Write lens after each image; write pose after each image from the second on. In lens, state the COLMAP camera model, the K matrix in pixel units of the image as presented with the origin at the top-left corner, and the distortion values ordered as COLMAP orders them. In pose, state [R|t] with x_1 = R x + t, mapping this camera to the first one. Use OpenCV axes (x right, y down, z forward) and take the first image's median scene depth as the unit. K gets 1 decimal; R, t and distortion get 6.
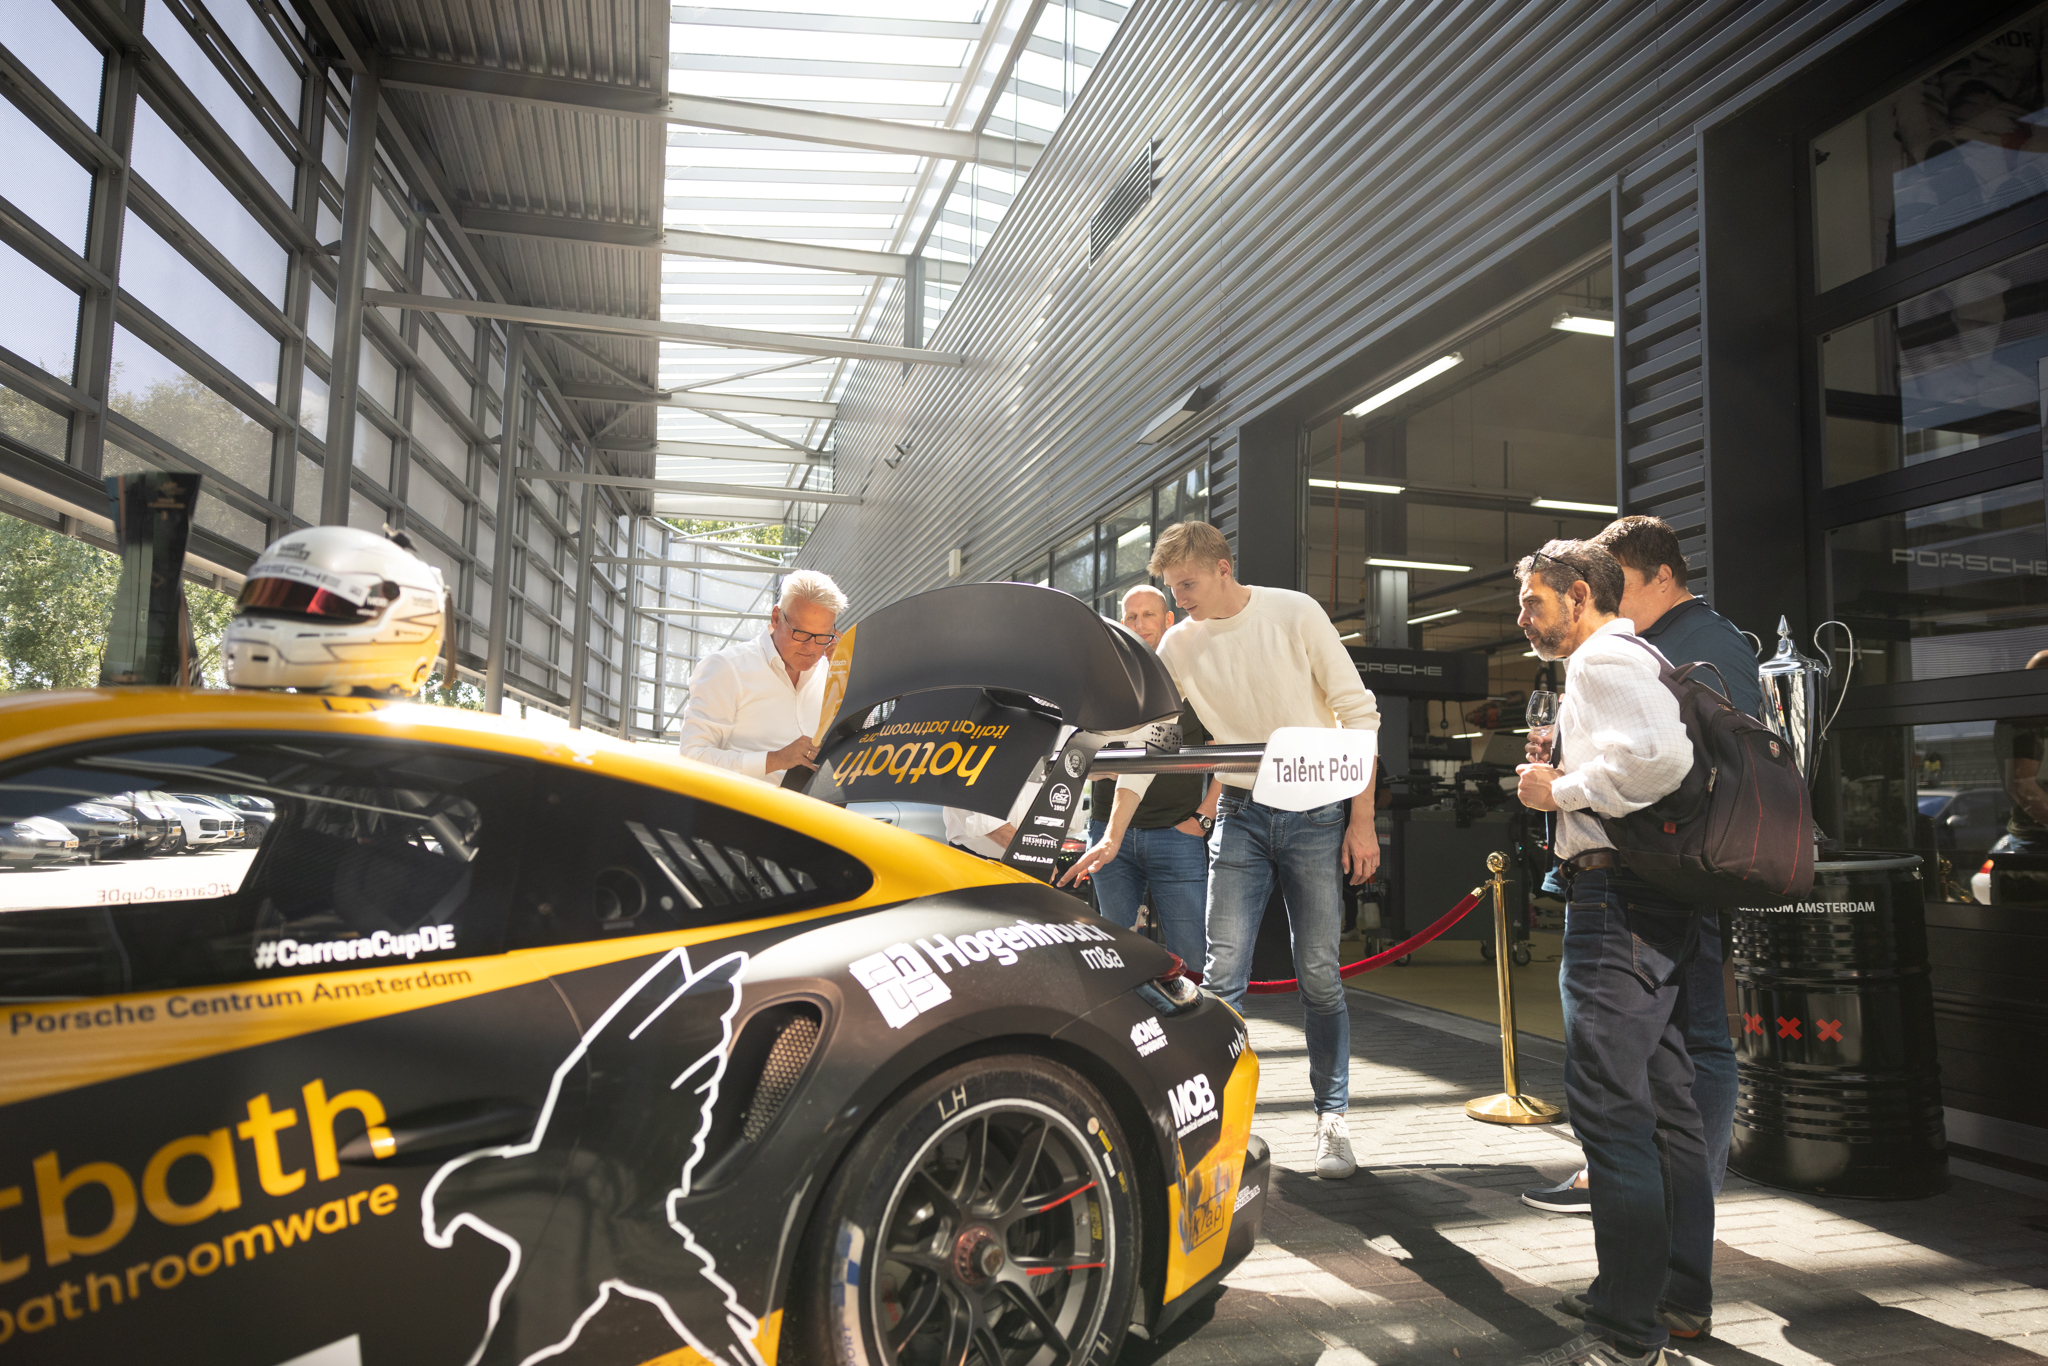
lens RADIAL K [[1376.9, 0, 1024.0], [0, 1376.9, 683.0], [0, 0, 1]] dist [0.015945, -0.002928]
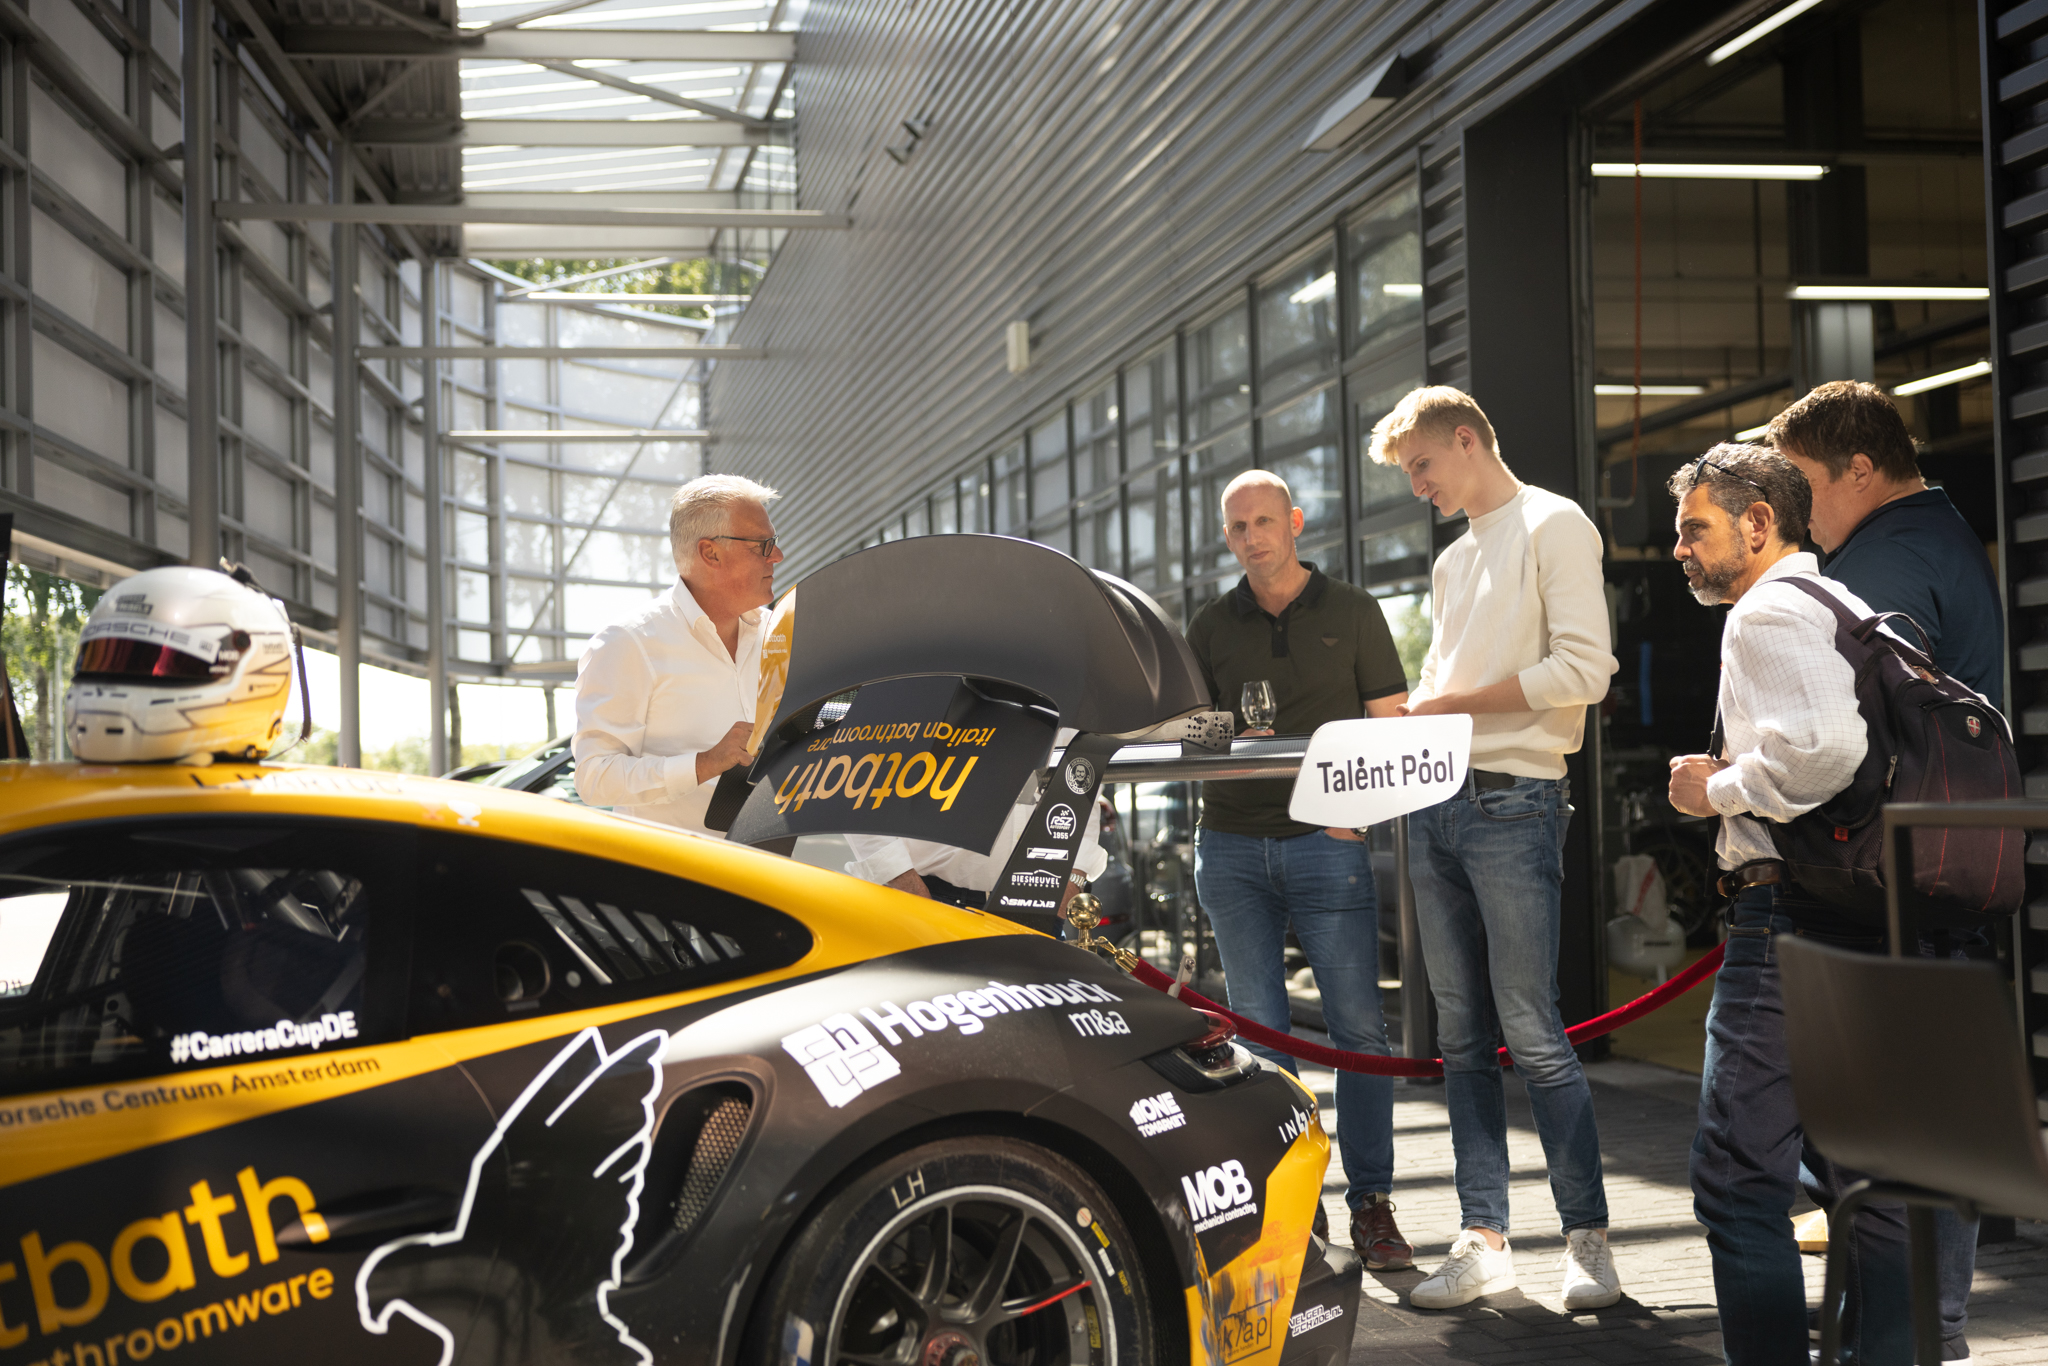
lens RADIAL K [[2766.0, 0, 1024.0], [0, 2766.0, 683.0], [0, 0, 1]] dist [0.019705, 0.044202]
pose [[0.996106, -0.052037, -0.071163, 0.151112], [0.056146, 0.996793, 0.057014, -0.105138], [0.067968, -0.060787, 0.995834, -0.675097]]
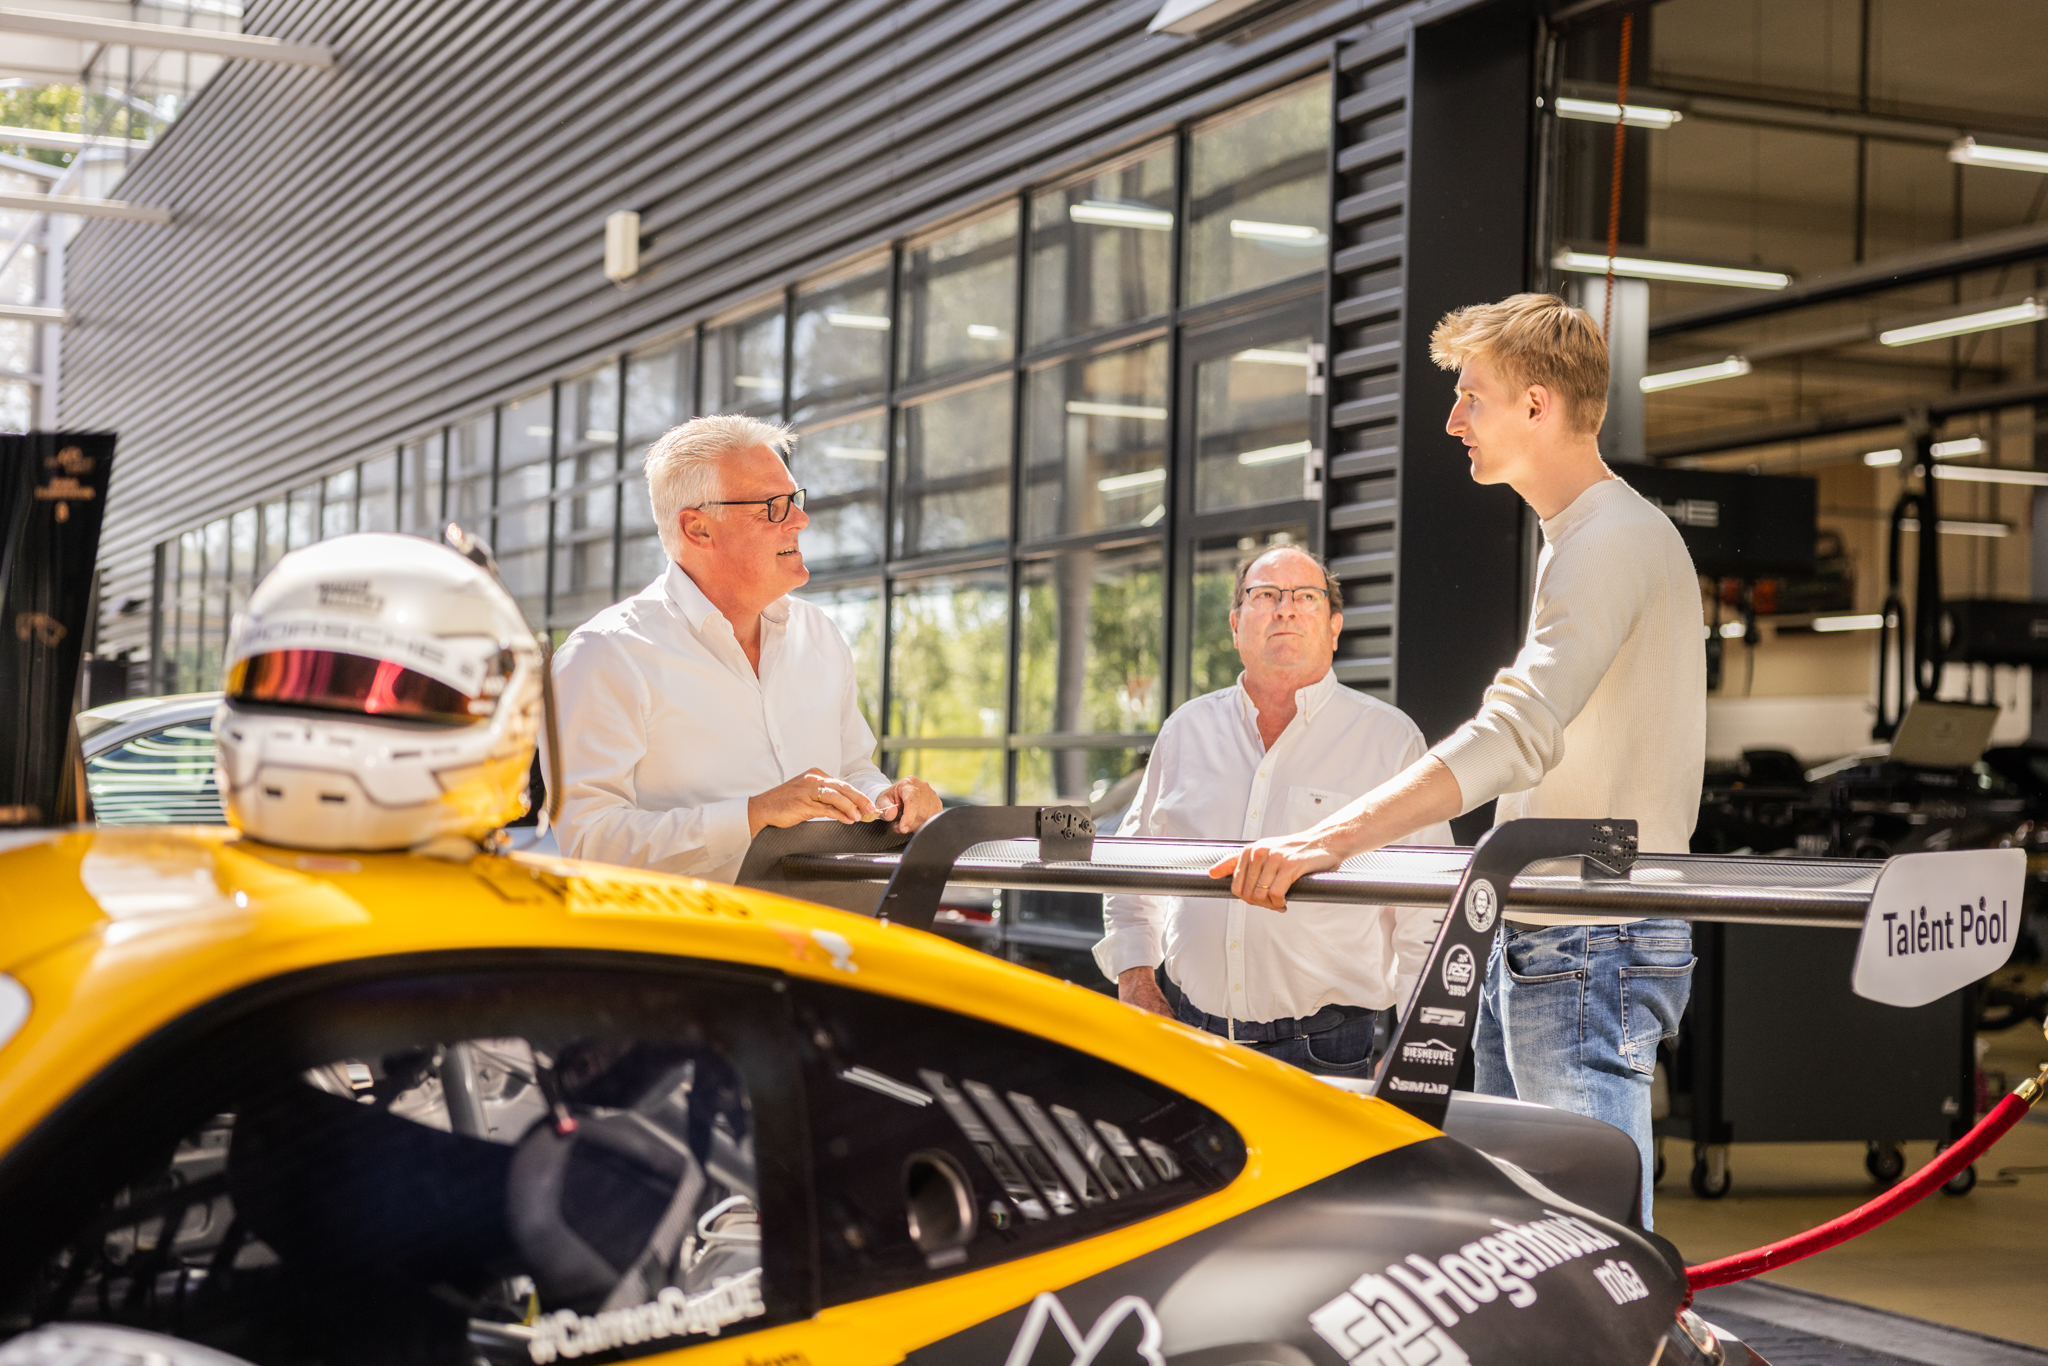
lens RADIAL K [[3393.1, 0, 1024.0], [0, 3393.1, 683.0], [0, 0, 1]] dist [0.007566, 0.058579]
pose [[0.991432, 0.009809, 0.130256, -0.399868], [-0.018299, 0.997773, 0.064145, -0.139779], [-0.129336, -0.065979, 0.989403, -0.352774]]
